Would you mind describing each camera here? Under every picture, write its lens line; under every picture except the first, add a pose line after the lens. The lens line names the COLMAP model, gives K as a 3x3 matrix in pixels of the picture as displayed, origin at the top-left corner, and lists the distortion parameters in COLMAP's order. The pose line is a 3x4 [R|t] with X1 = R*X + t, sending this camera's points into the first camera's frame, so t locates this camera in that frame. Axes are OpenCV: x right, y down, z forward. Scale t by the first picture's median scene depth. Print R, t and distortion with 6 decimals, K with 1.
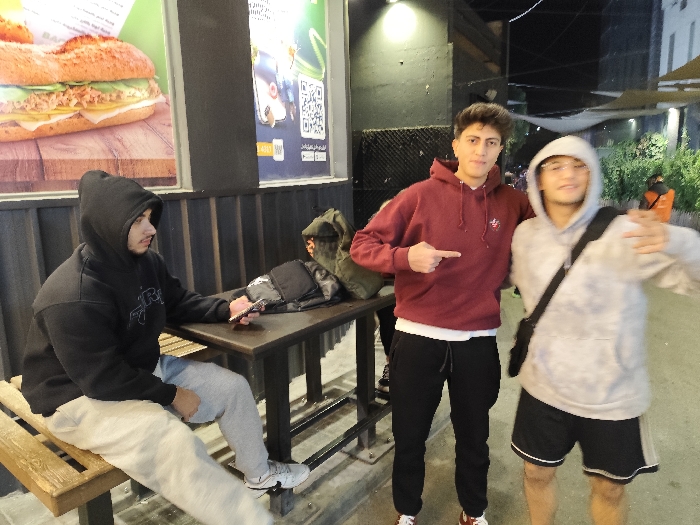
lens RADIAL K [[482.5, 0, 354.1], [0, 482.5, 265.3], [0, 0, 1]] dist [0.015322, -0.027299]
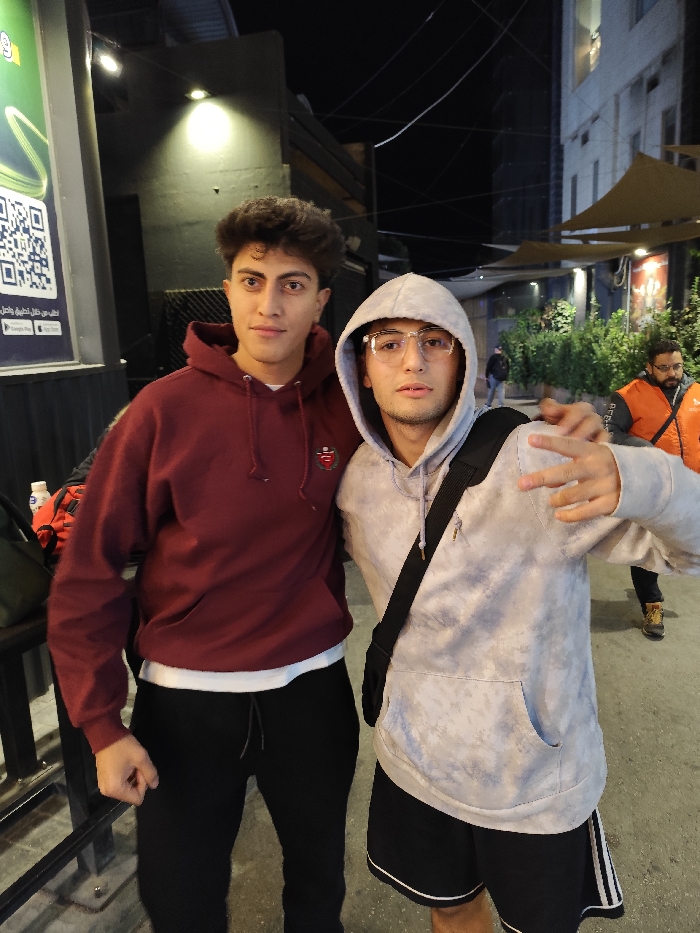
lens RADIAL K [[643.1, 0, 354.3], [0, 643.1, 470.3], [0, 0, 1]] dist [0.015322, -0.027299]
pose [[0.970899, -0.057216, 0.232554, 0.055634], [0.059240, 0.998242, -0.001722, -0.019291], [-0.232047, 0.015449, 0.972582, 0.096694]]
